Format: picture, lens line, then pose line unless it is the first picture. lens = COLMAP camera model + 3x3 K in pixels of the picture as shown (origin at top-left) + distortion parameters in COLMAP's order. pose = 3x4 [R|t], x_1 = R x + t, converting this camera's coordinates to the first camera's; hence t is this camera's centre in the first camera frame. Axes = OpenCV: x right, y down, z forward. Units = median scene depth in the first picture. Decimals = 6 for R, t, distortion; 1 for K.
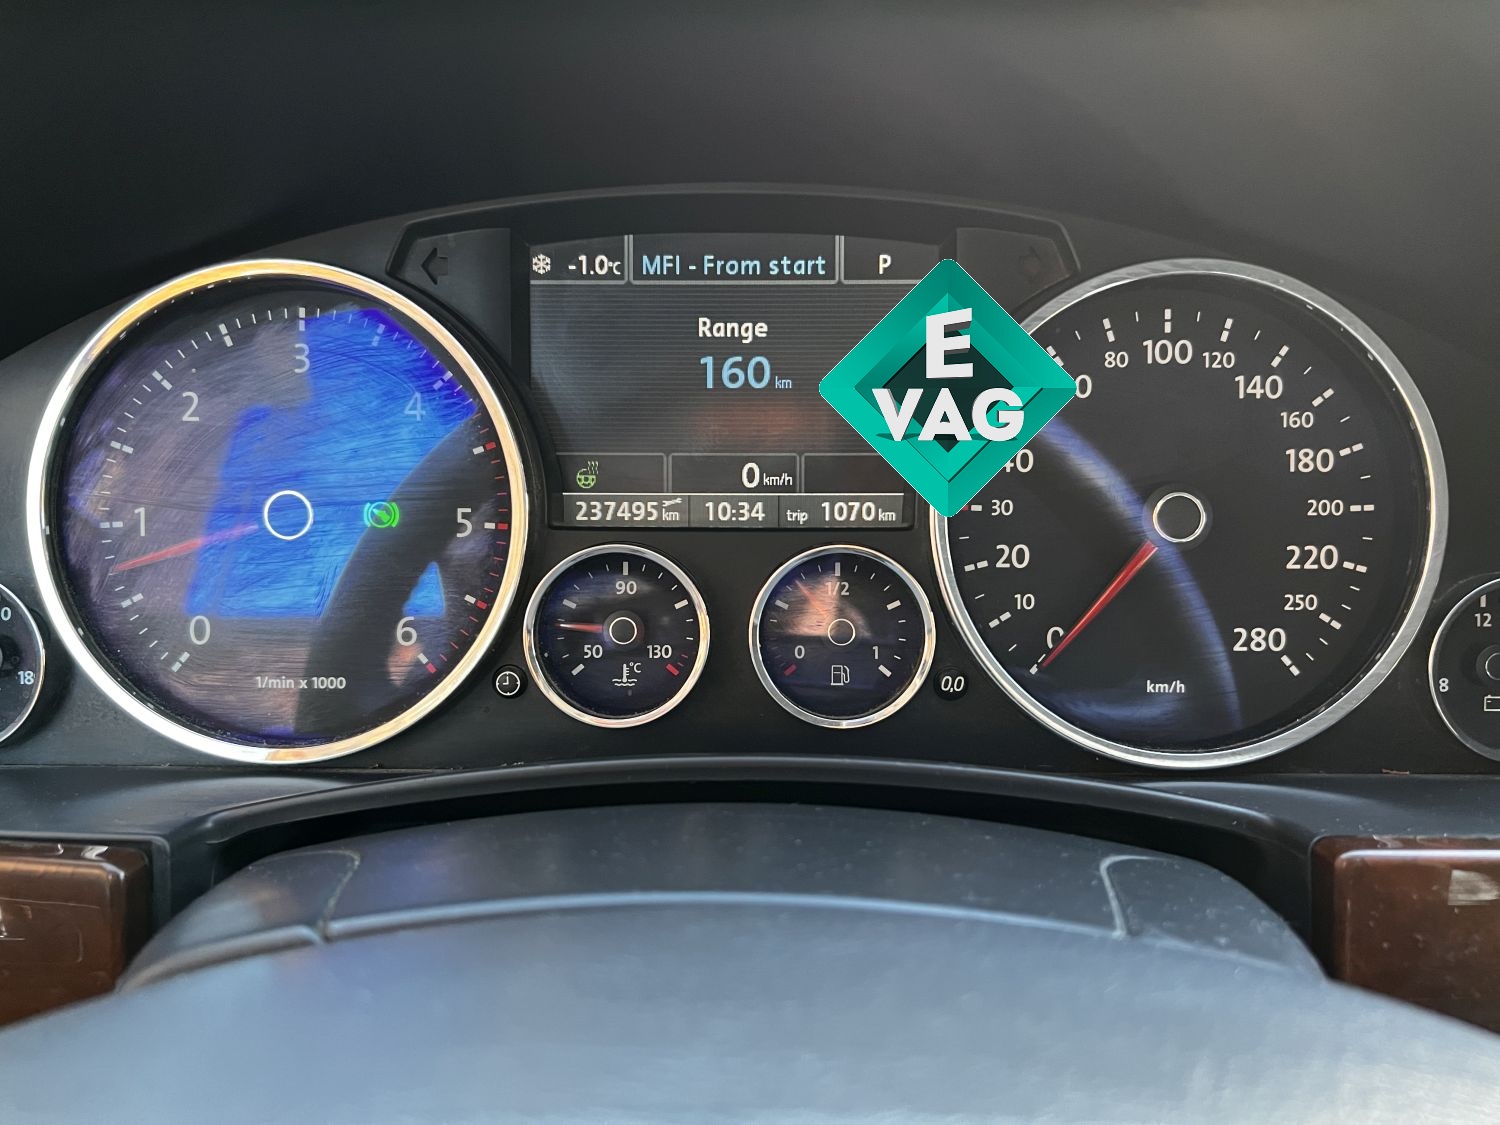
lens RADIAL K [[1111.5, 0, 750.0], [0, 1111.5, 562.5], [0, 0, 1]] dist [0.128720, -0.265987]
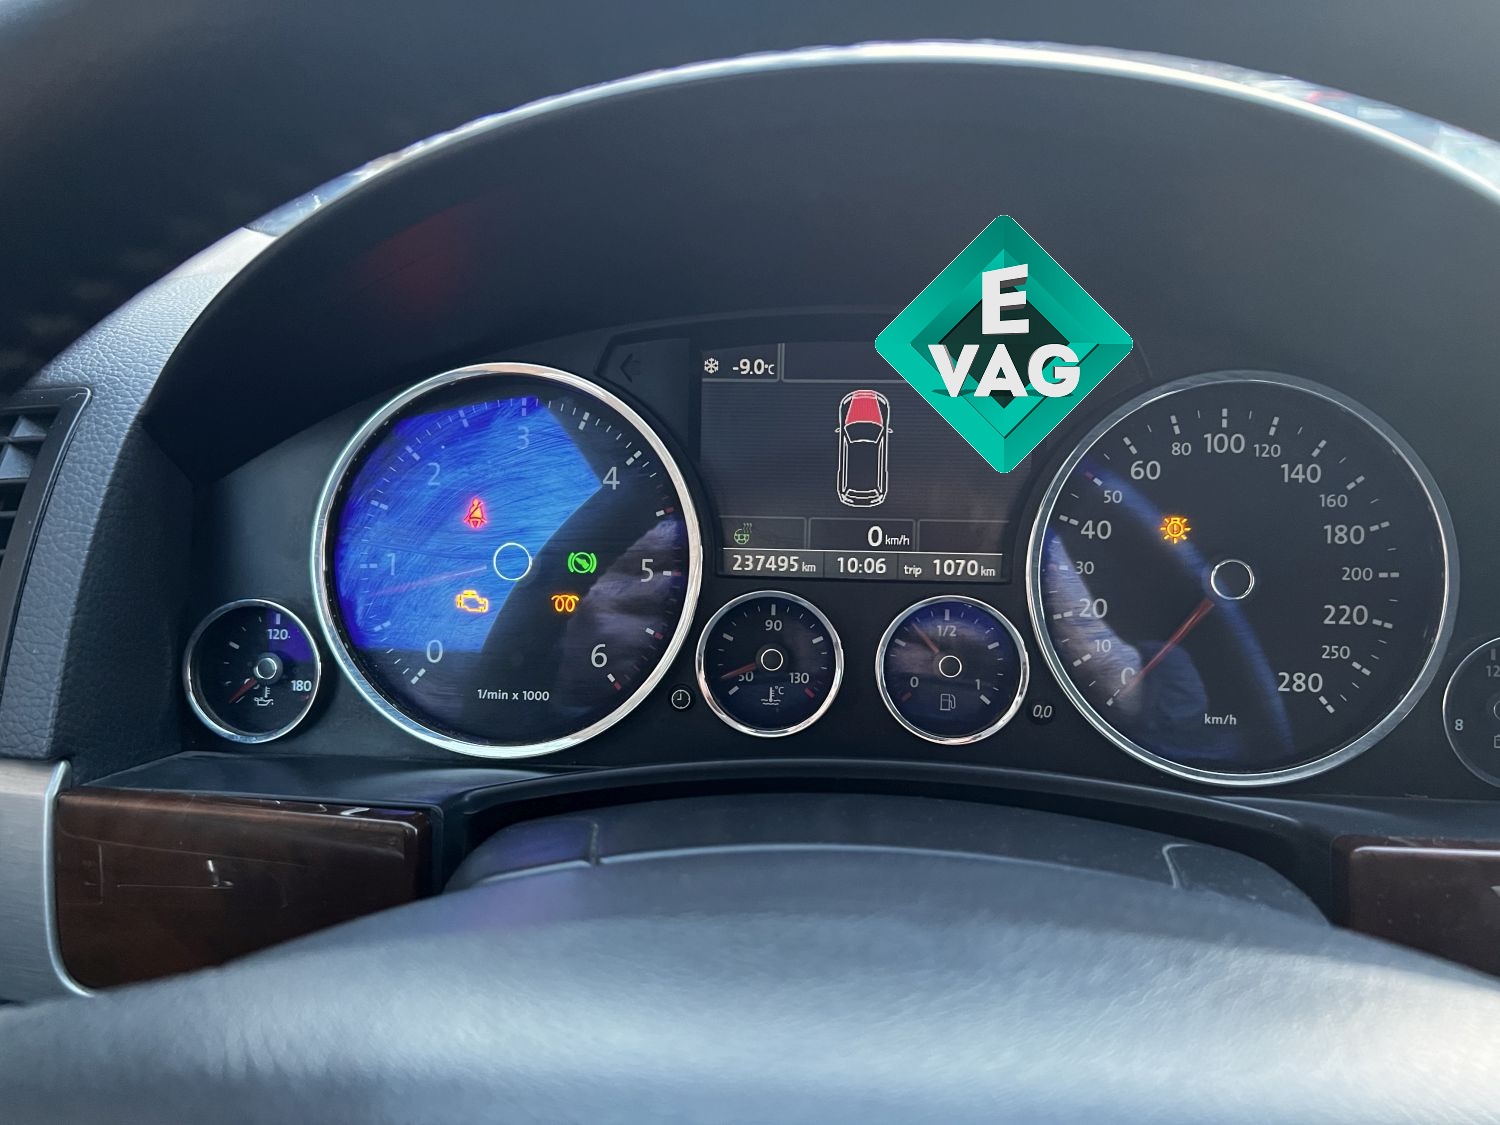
lens RADIAL K [[1111.5, 0, 750.0], [0, 1111.5, 562.5], [0, 0, 1]] dist [0.128720, -0.265987]
pose [[0.998147, 0.021668, -0.056859, -0.068610], [-0.023823, 0.999013, -0.037501, -0.000248], [0.055990, 0.038786, 0.997678, -0.238237]]
